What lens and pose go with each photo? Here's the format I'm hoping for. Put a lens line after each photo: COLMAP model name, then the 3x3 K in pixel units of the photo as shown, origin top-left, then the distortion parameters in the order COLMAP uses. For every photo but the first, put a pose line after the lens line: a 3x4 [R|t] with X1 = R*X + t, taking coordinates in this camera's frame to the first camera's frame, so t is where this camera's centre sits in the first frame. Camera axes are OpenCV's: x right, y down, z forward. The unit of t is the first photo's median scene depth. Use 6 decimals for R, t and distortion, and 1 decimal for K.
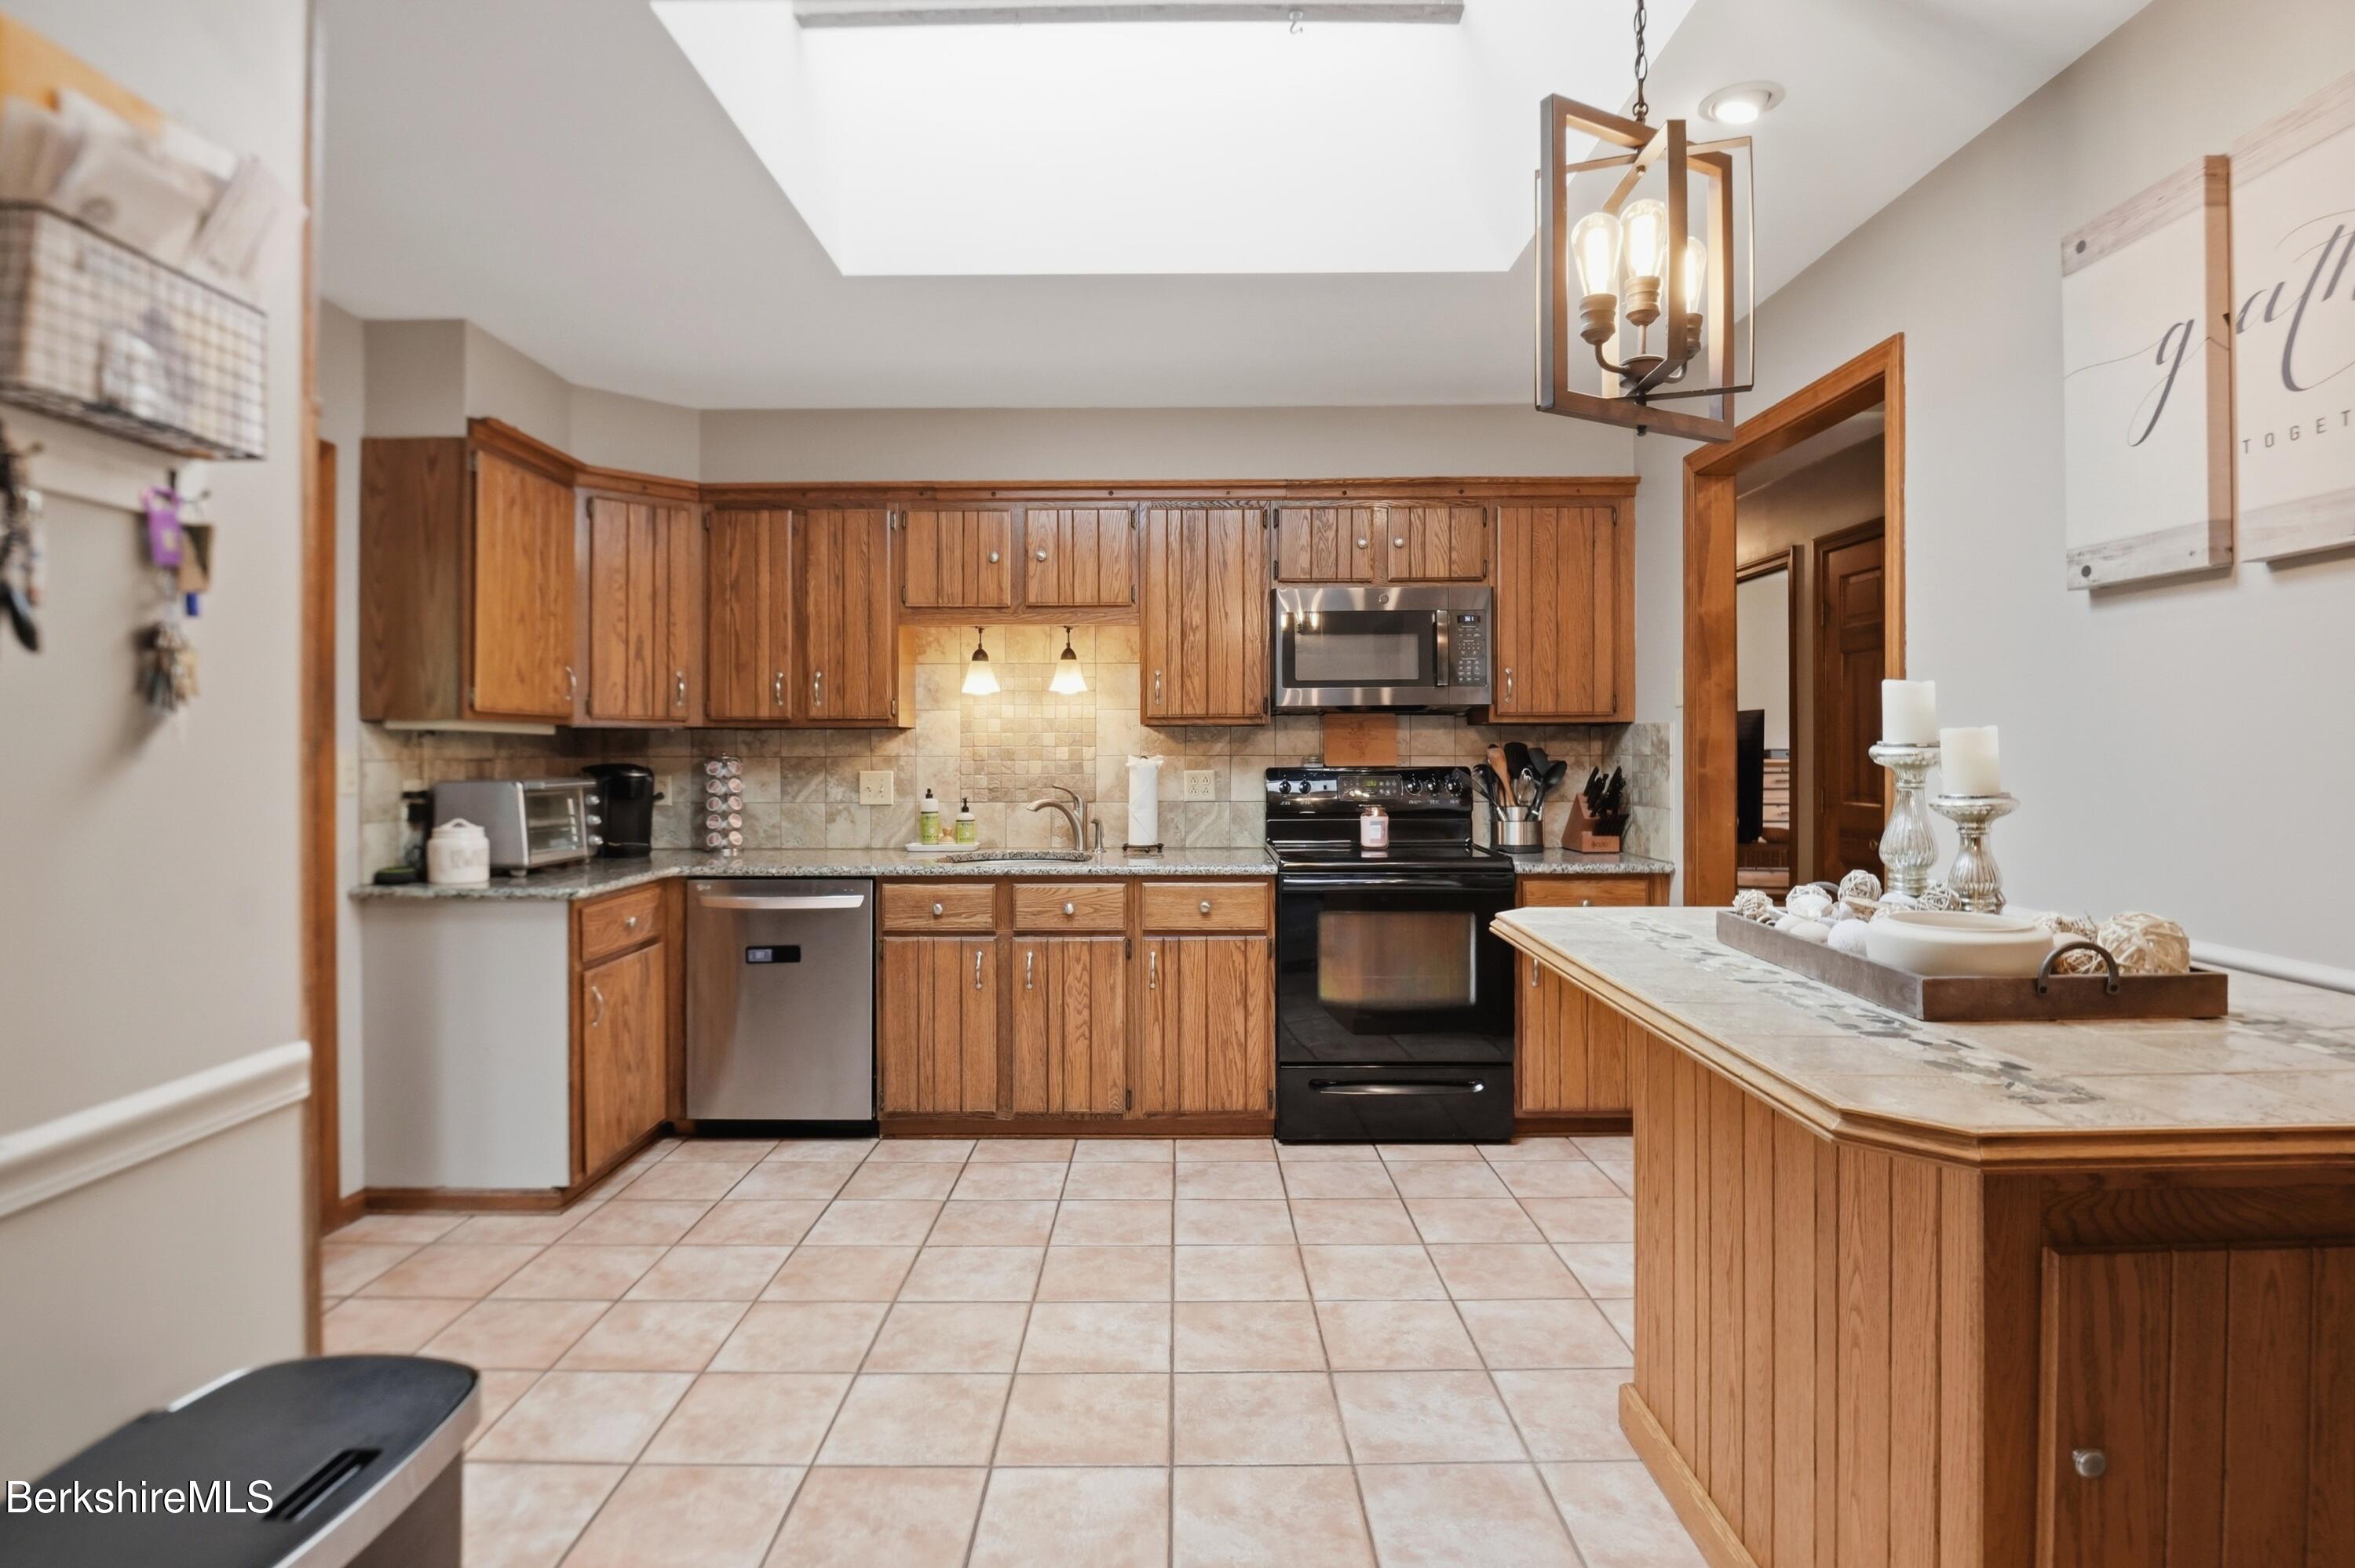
lens RADIAL K [[1270.2, 0, 1204.4], [0, 1270.2, 769.0], [0, 0, 1]] dist [0.000270, -0.023557]
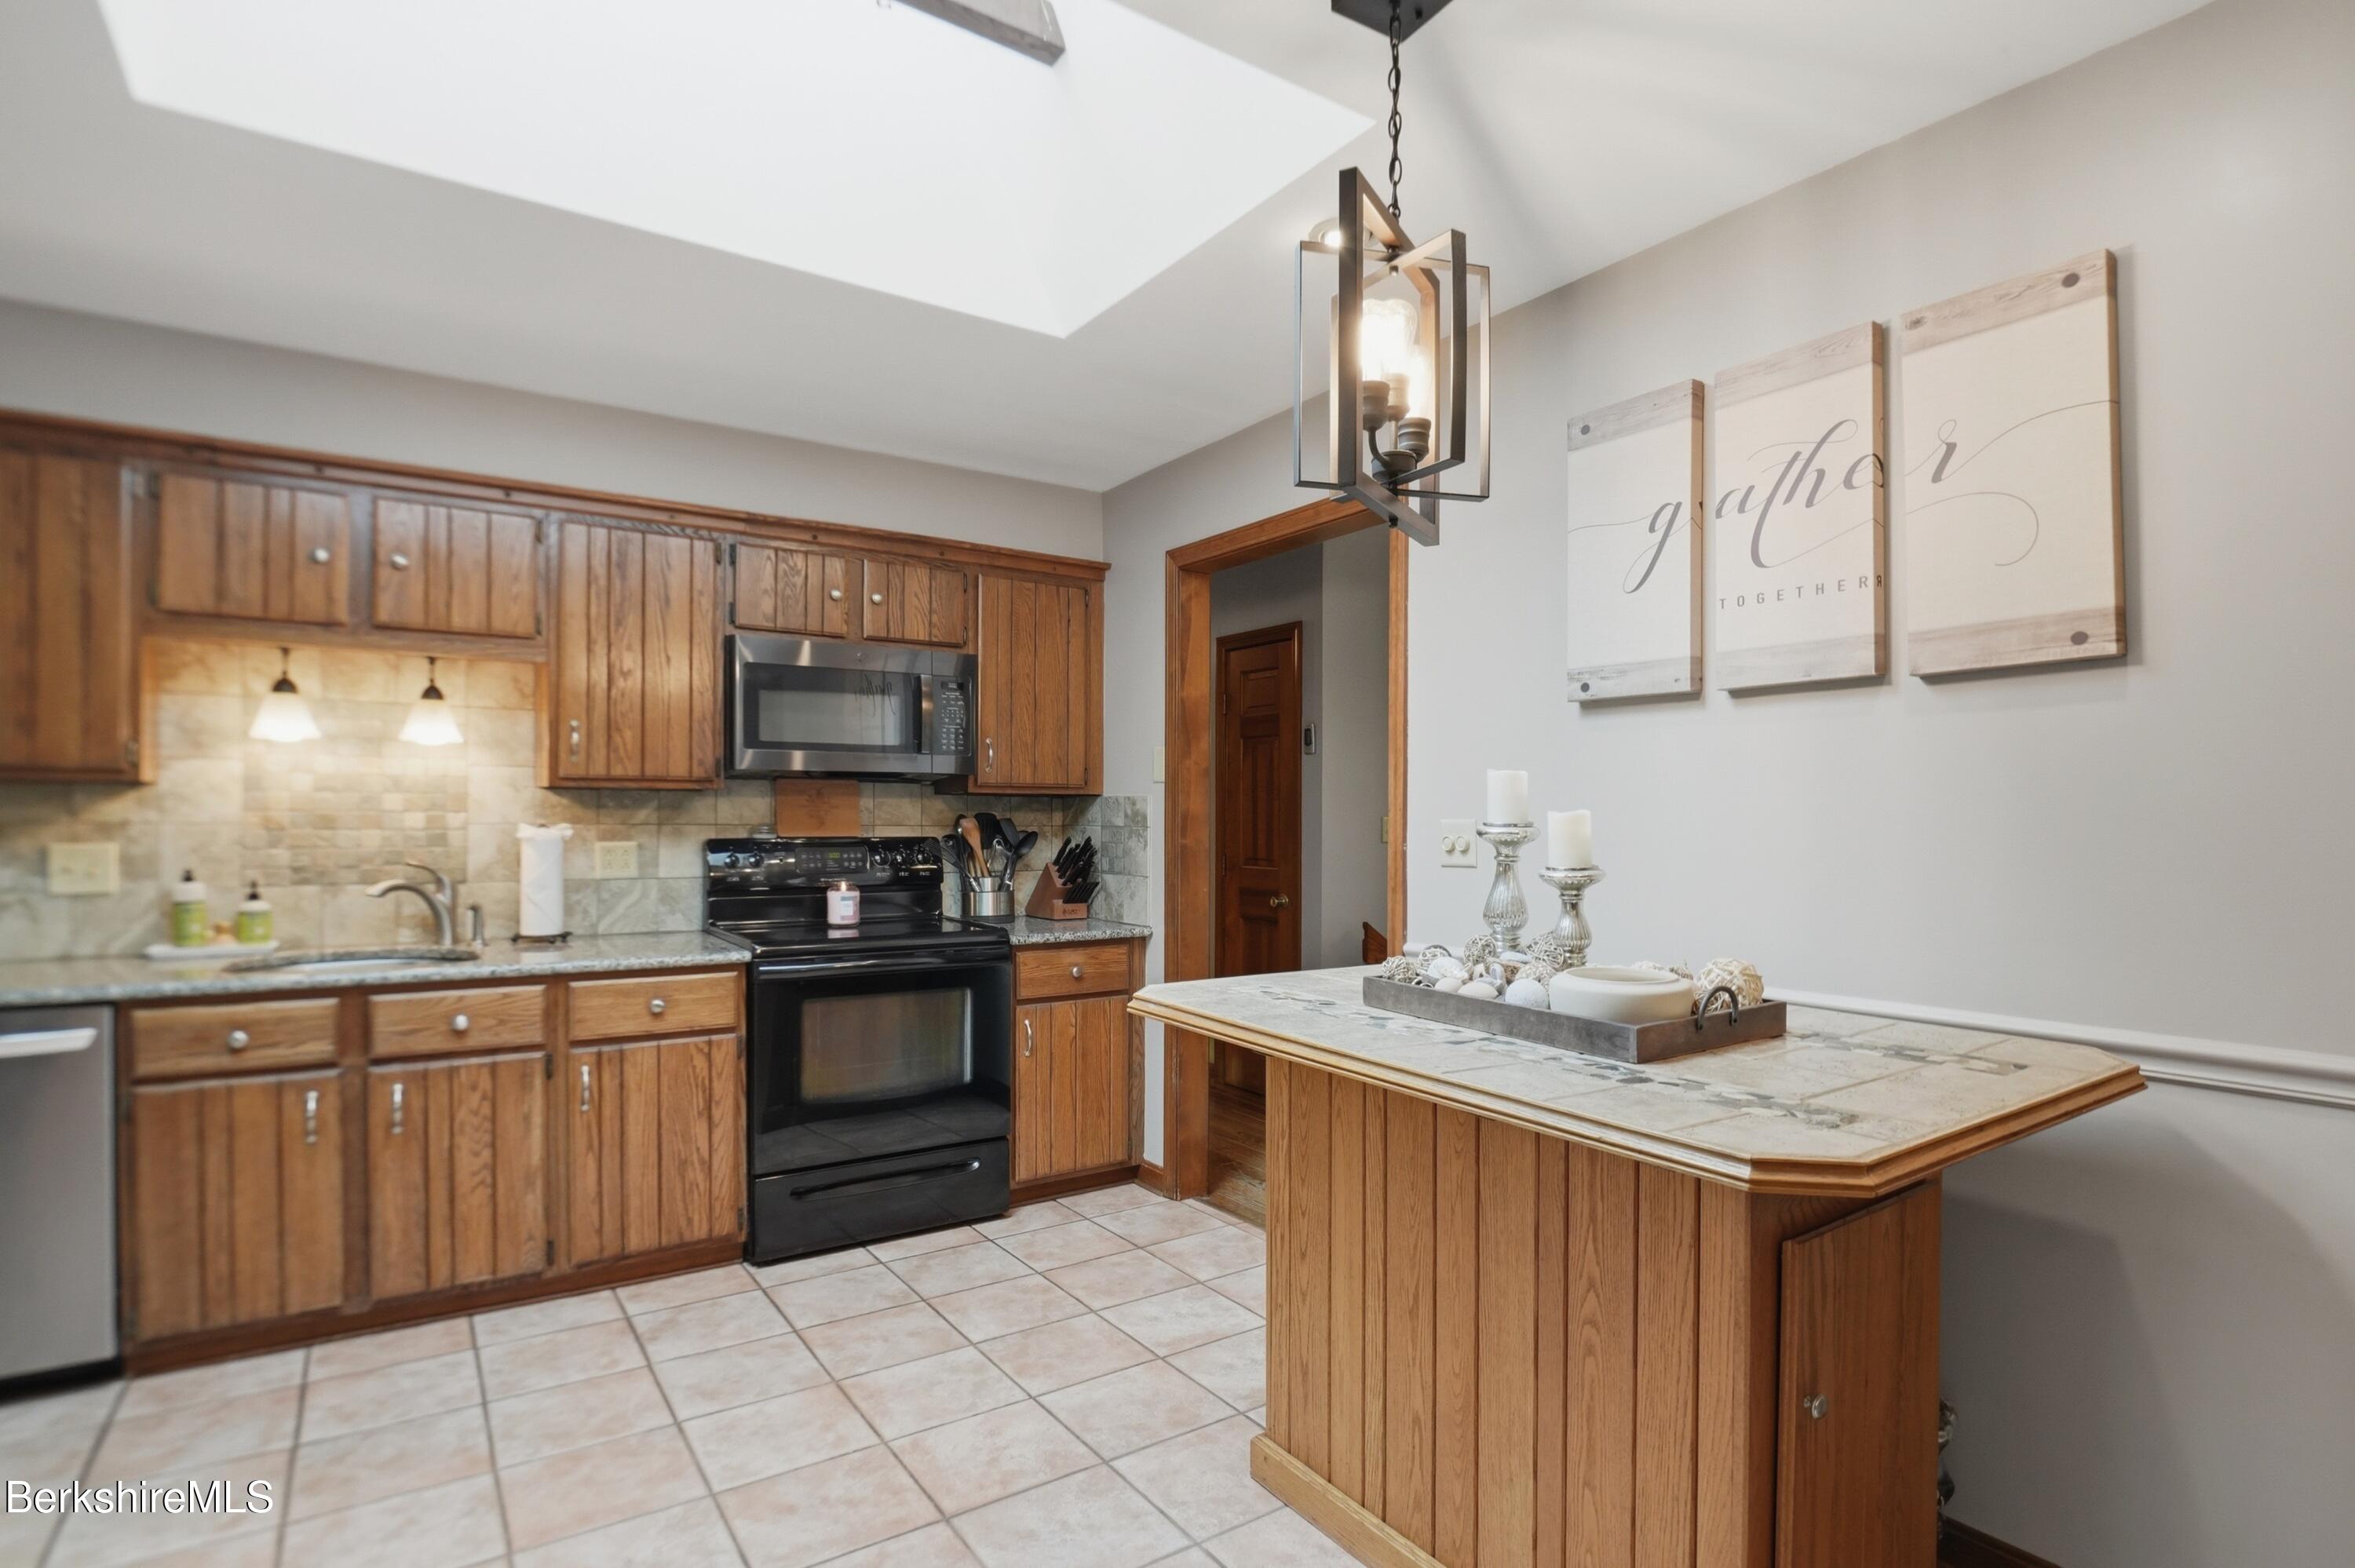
lens RADIAL K [[1183.0, 0, 1313.4], [0, 1183.0, 834.4], [0, 0, 1]] dist [-0.023858, -0.000748]
pose [[0.792792, -0.000514, 0.609493, -0.126665], [-0.000236, 0.999999, 0.001149, -0.005523], [-0.609493, -0.001055, 0.792791, 0.119607]]
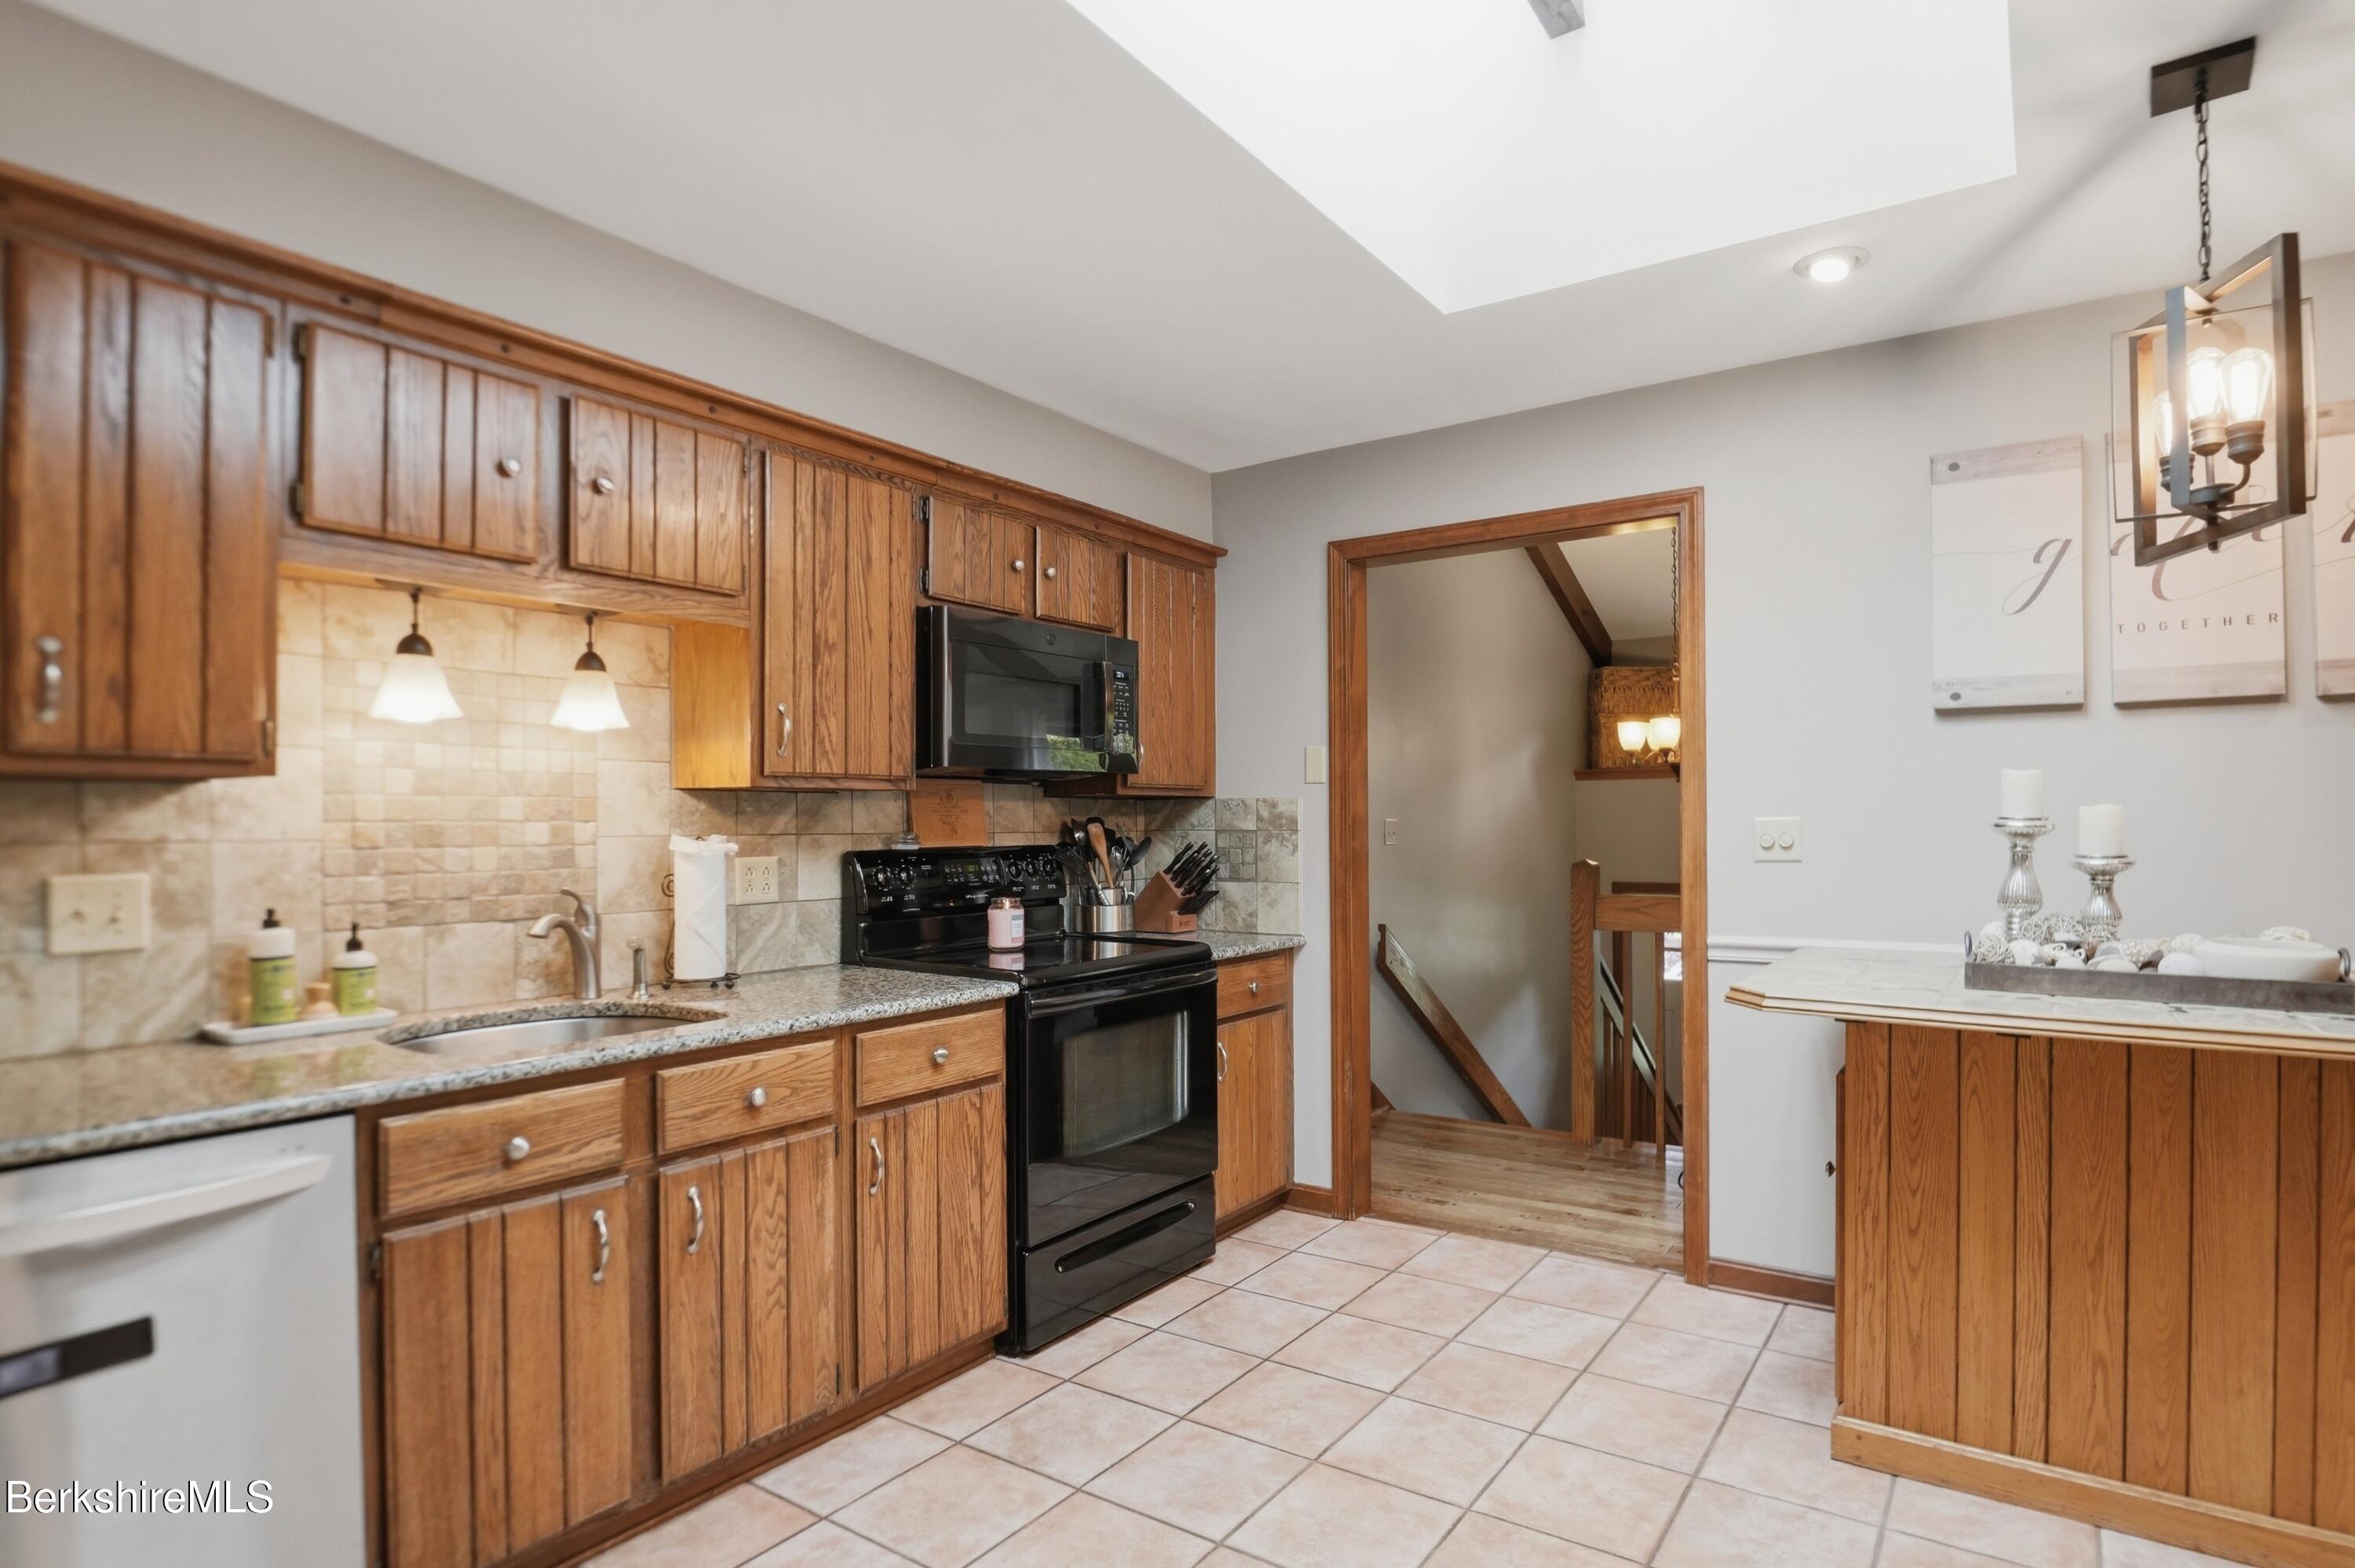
lens RADIAL K [[1185.9, 0, 1246.0], [0, 1185.9, 824.2], [0, 0, 1]] dist [-0.023919, -0.001385]
pose [[0.536772, -0.001335, 0.843726, -0.442768], [0.015735, 0.999841, -0.008428, -0.007902], [-0.843581, 0.017800, 0.536707, 0.509389]]
